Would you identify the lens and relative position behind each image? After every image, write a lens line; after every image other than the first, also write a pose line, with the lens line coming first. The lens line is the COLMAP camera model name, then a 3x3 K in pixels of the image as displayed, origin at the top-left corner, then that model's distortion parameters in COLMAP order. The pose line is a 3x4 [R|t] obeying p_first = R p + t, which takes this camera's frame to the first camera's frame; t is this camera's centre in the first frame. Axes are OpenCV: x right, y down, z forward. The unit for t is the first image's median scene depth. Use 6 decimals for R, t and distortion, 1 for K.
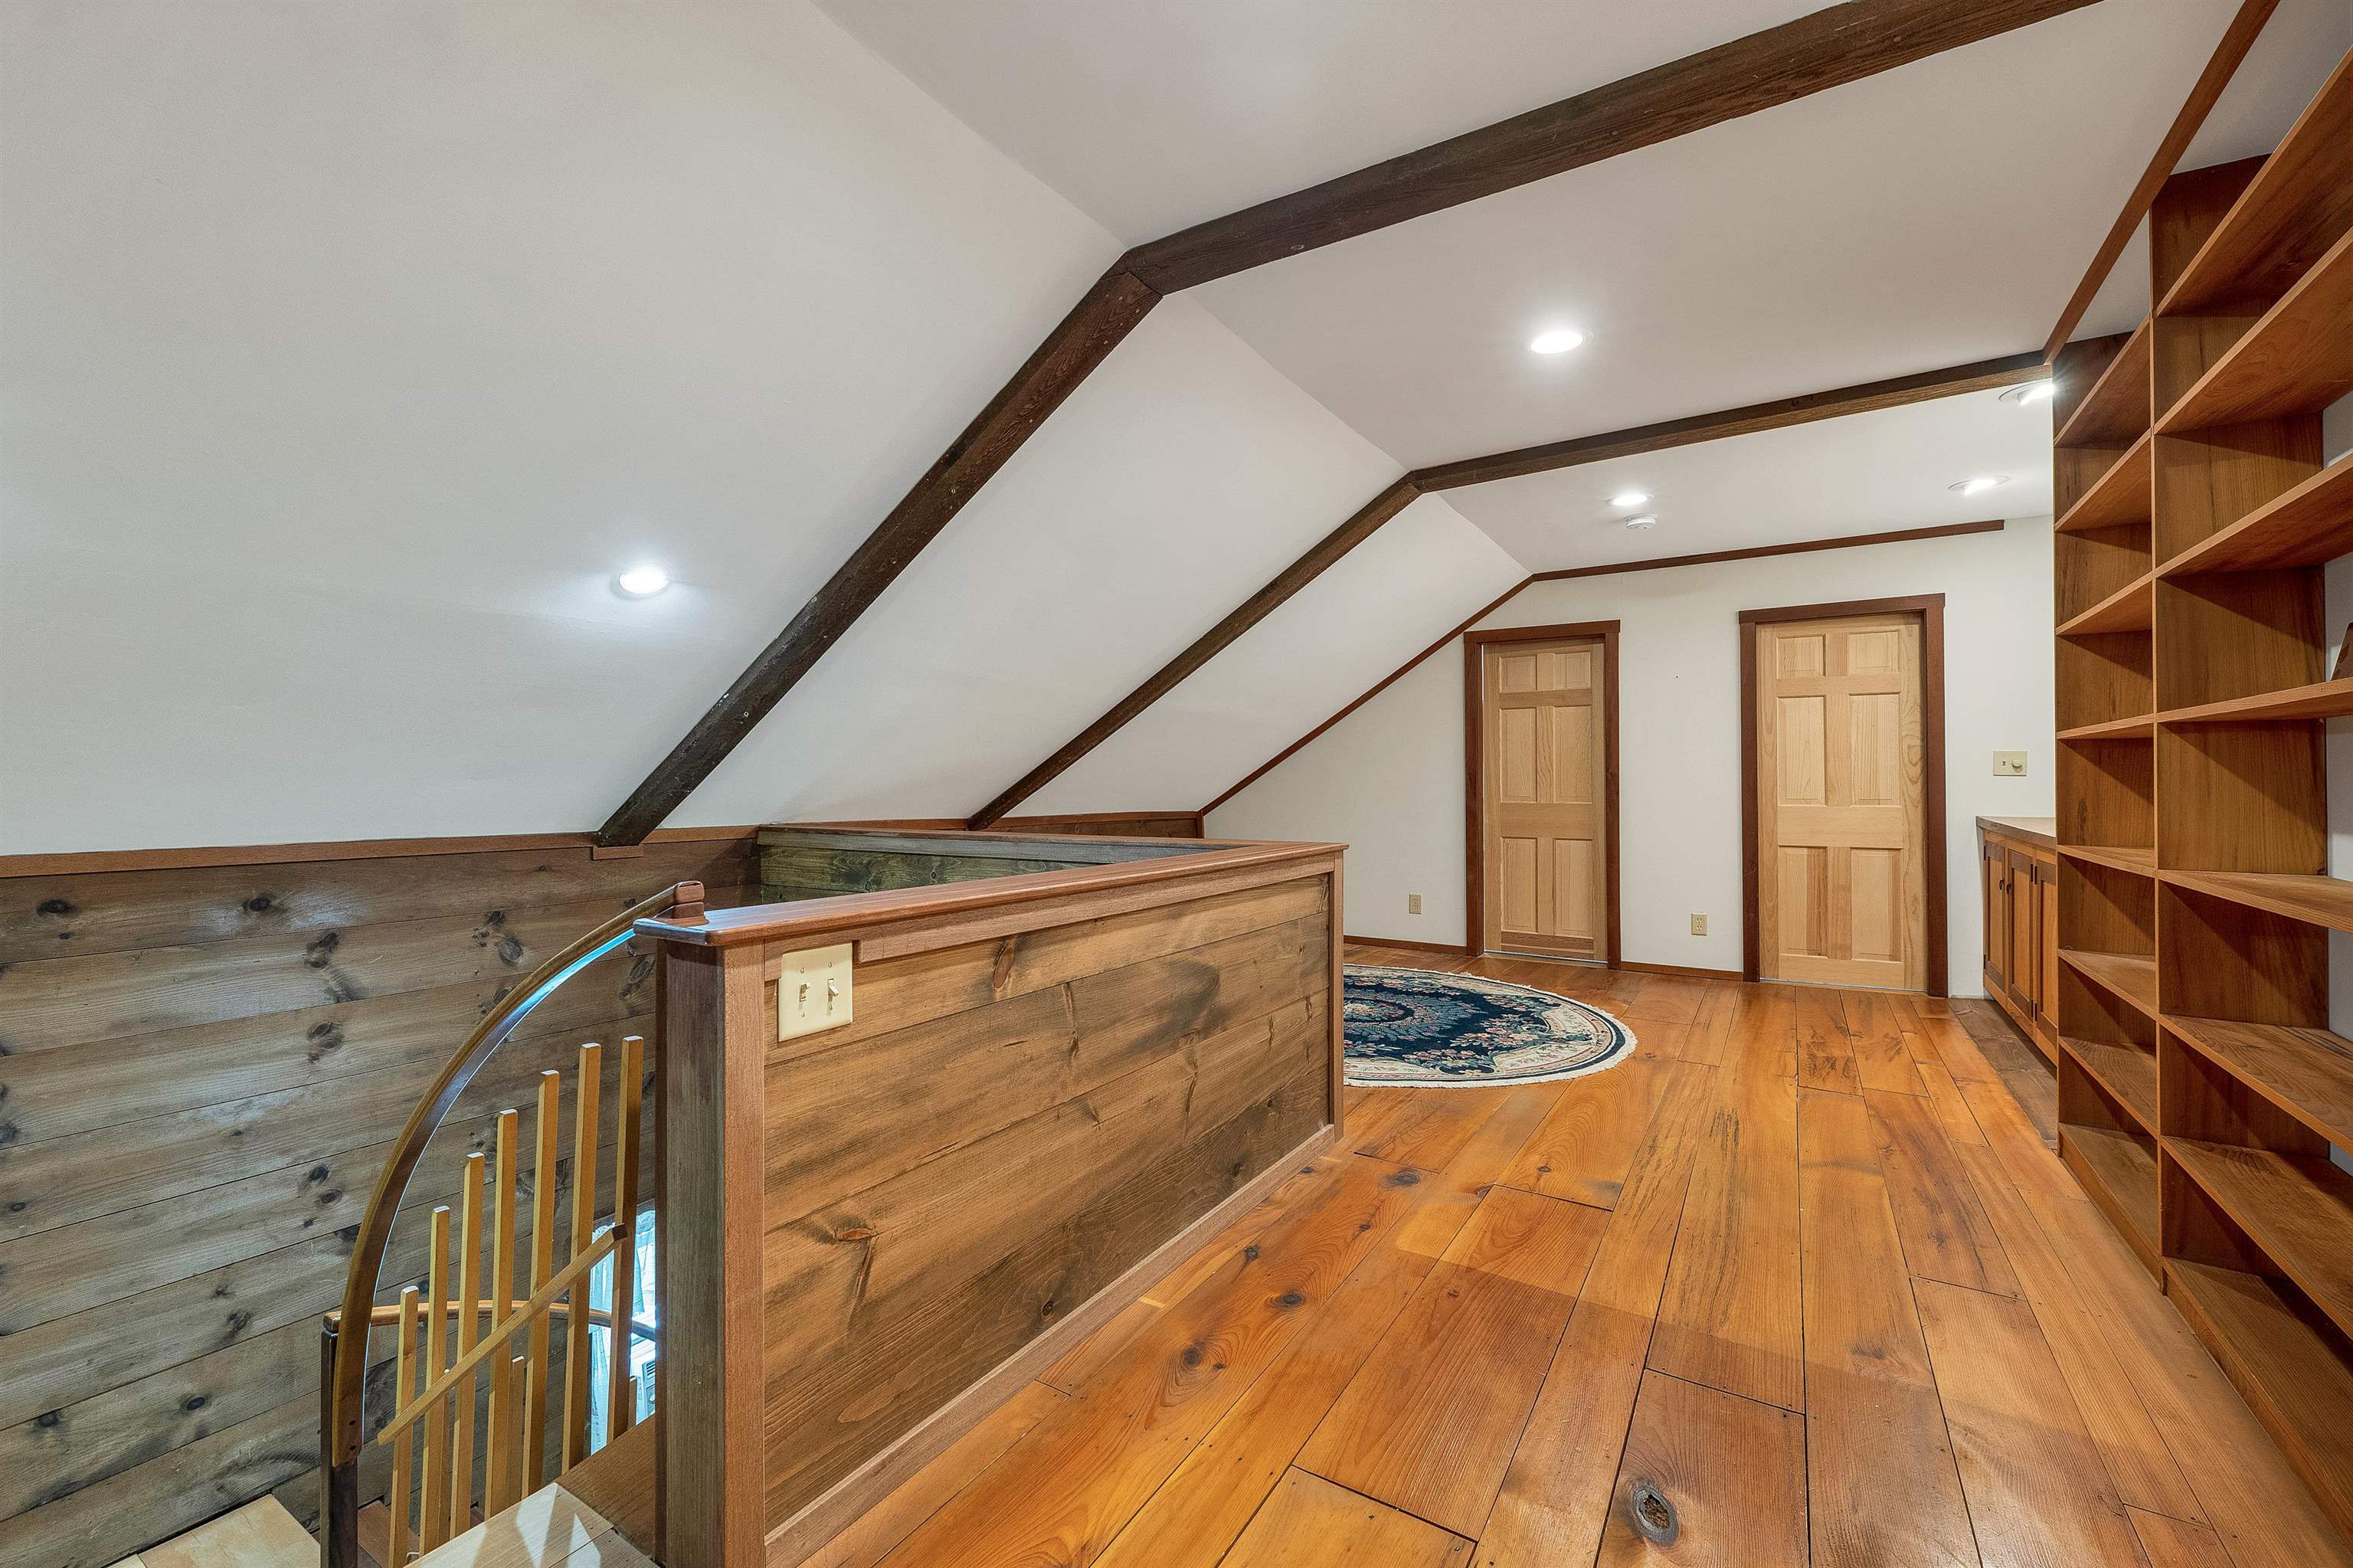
lens RADIAL K [[984.5, 0, 1166.3], [0, 984.5, 782.1], [0, 0, 1]] dist [0.001914, -0.000028]
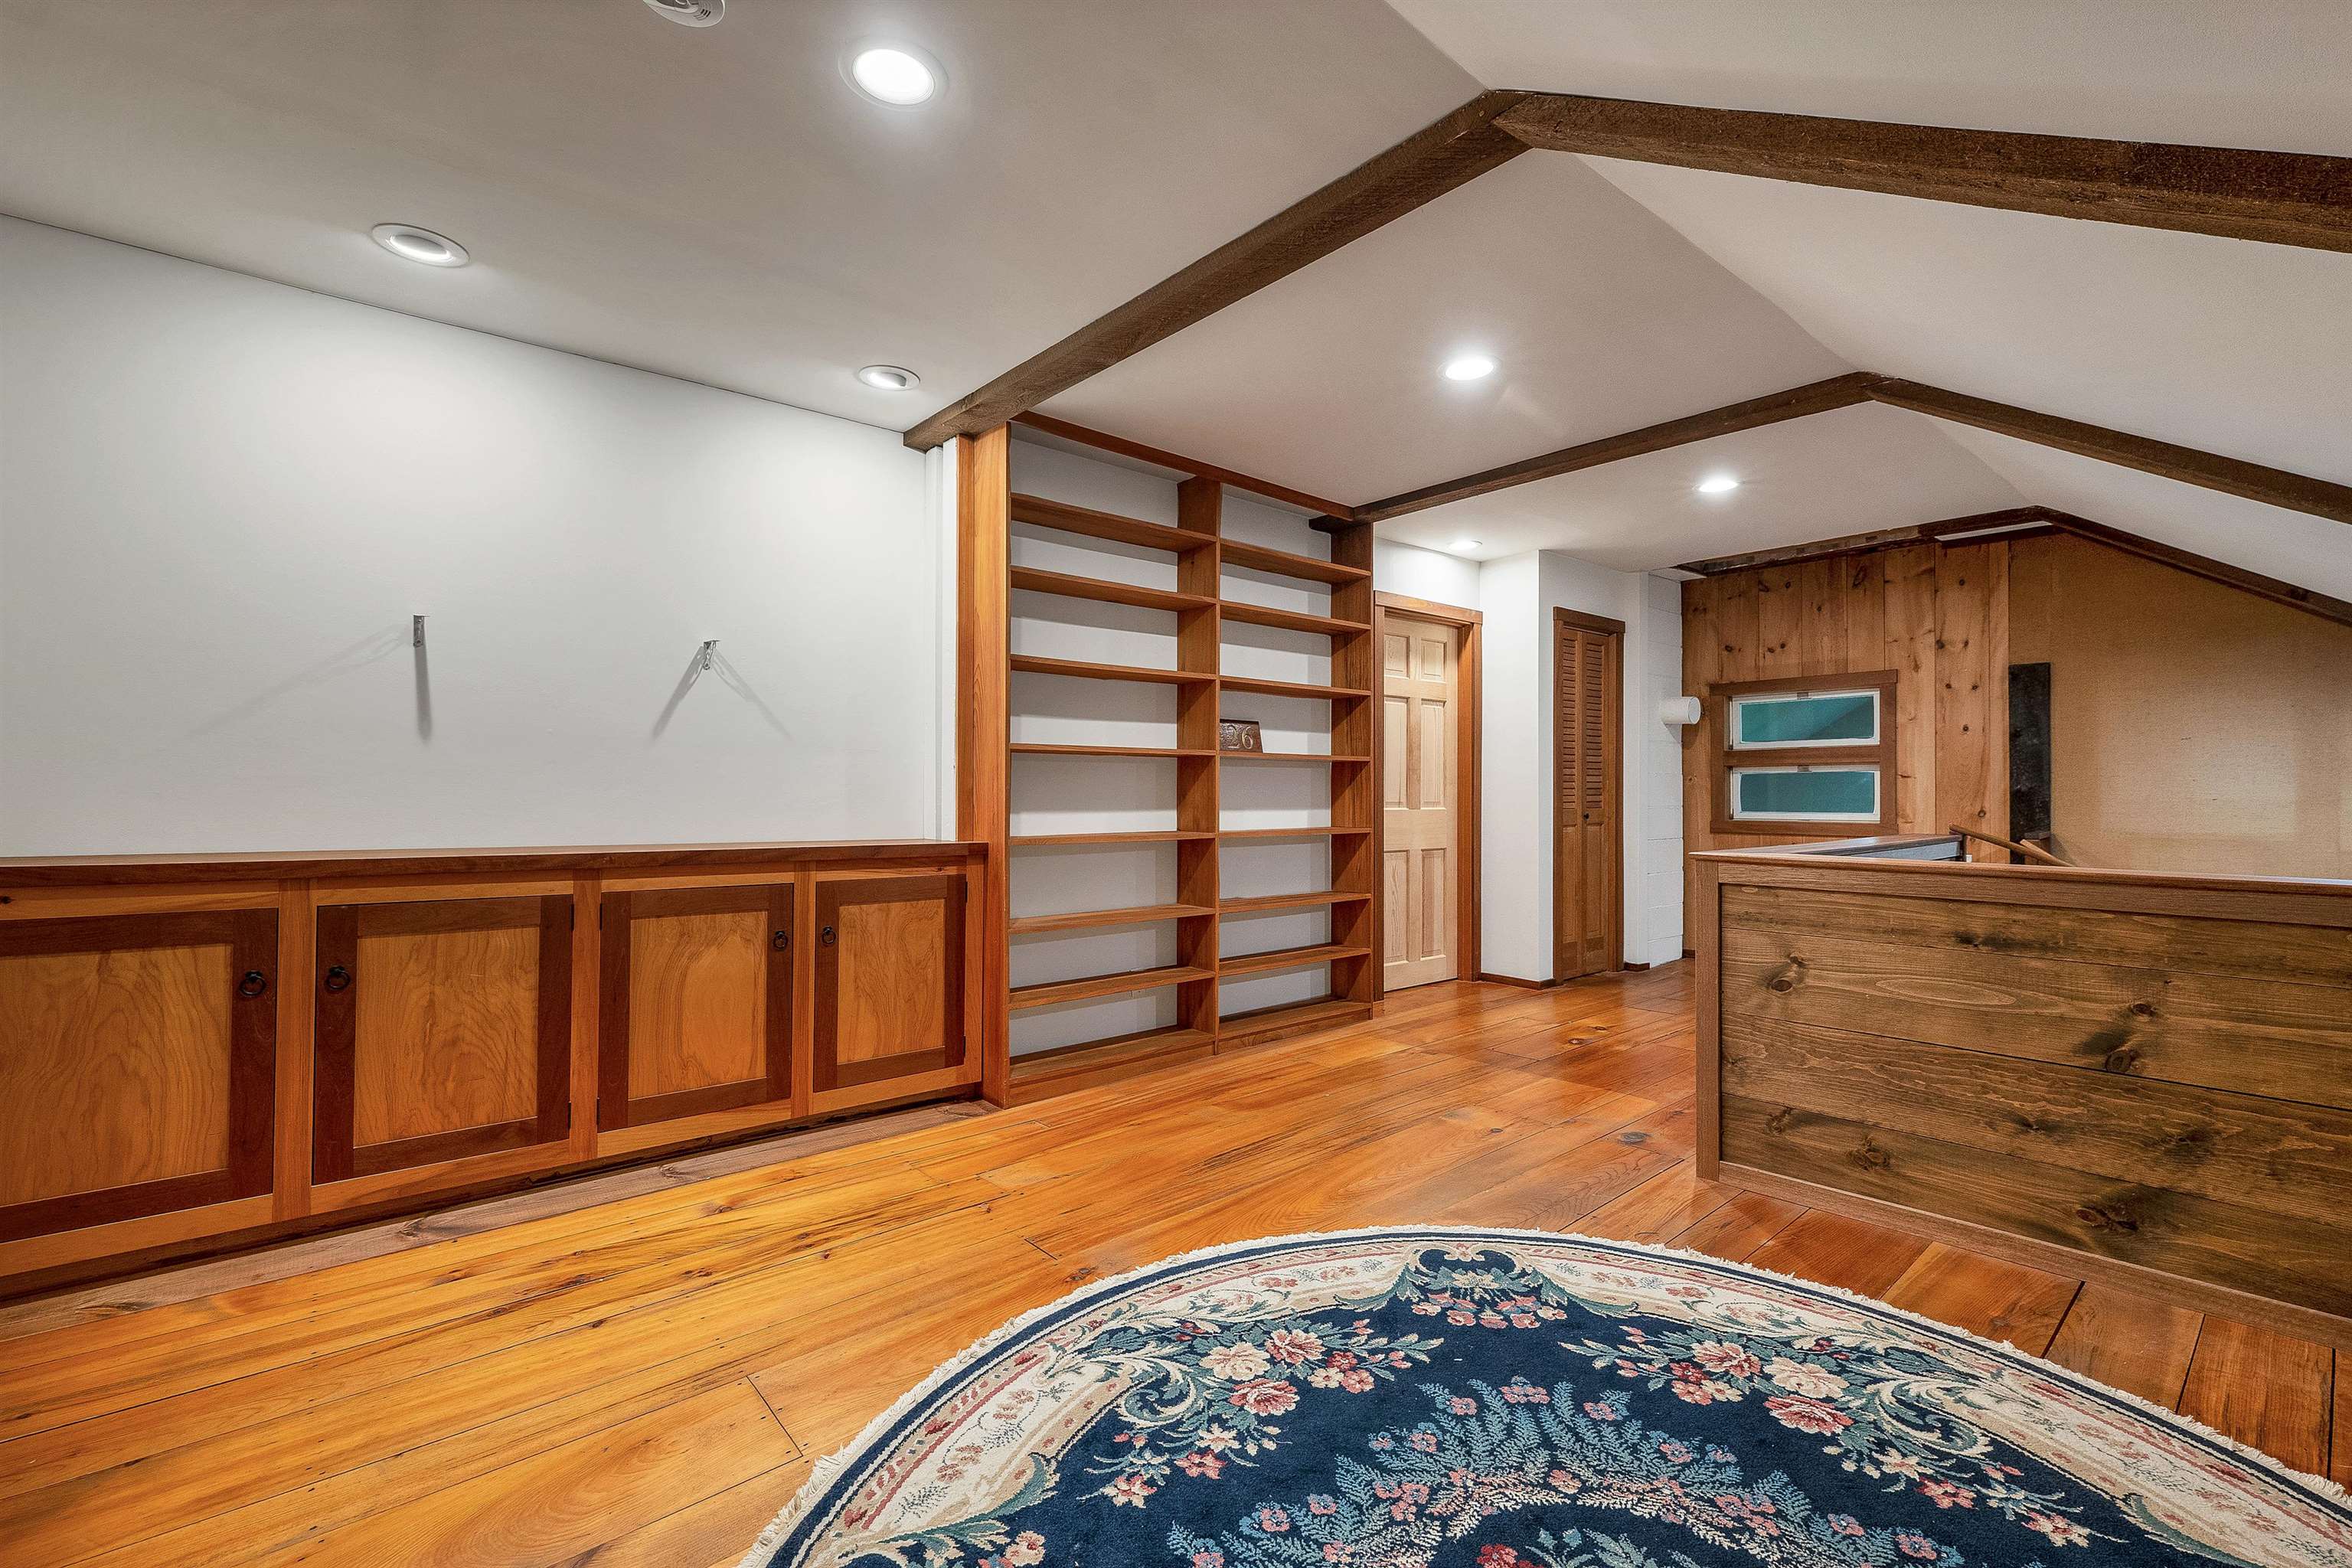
lens RADIAL K [[984.0, 0, 1165.8], [0, 984.0, 782.1], [0, 0, 1]] dist [0.001914, -0.000028]
pose [[-0.952044, 0.000209, 0.305961, 0.284232], [-0.003679, 0.999920, -0.012129, 0.005973], [-0.305939, -0.012673, -0.951967, 1.569786]]
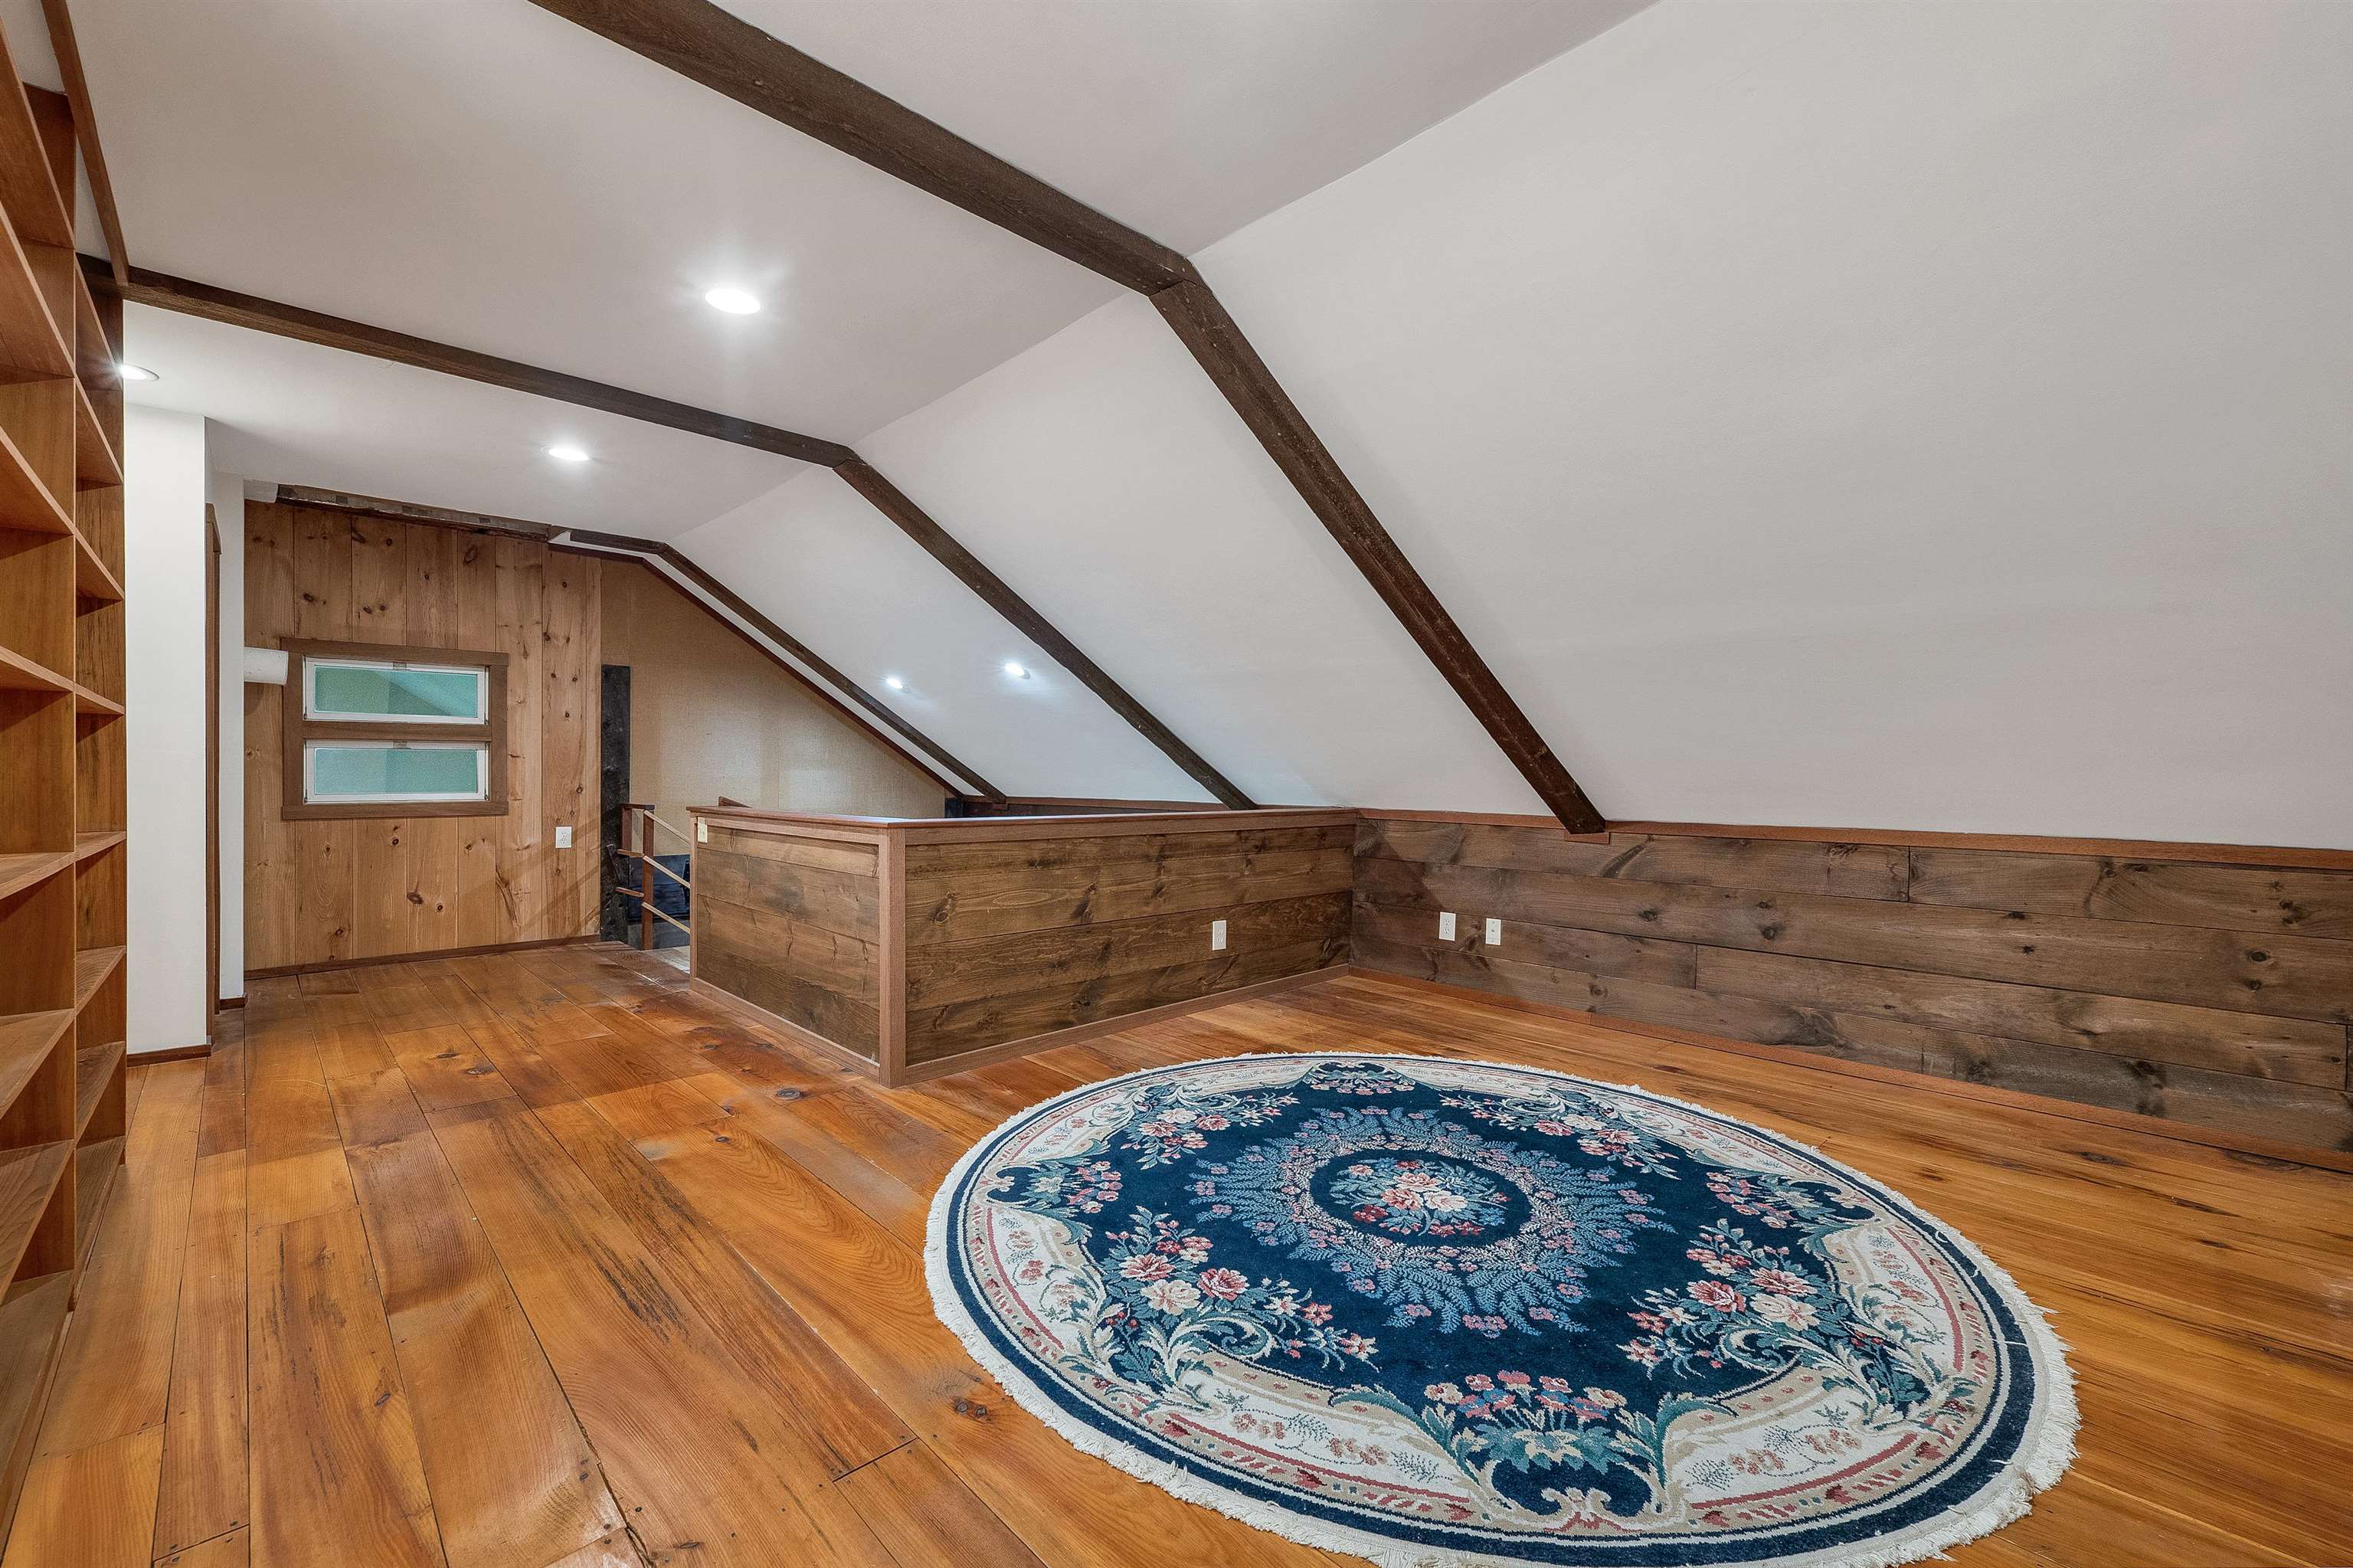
lens RADIAL K [[984.5, 0, 1166.3], [0, 984.5, 782.1], [0, 0, 1]] dist [0.001914, -0.000028]
pose [[-0.258272, 0.004650, -0.966061, 0.905121], [-0.001364, 0.999986, 0.005178, 0.006970], [0.966071, 0.002655, -0.258262, 1.228735]]
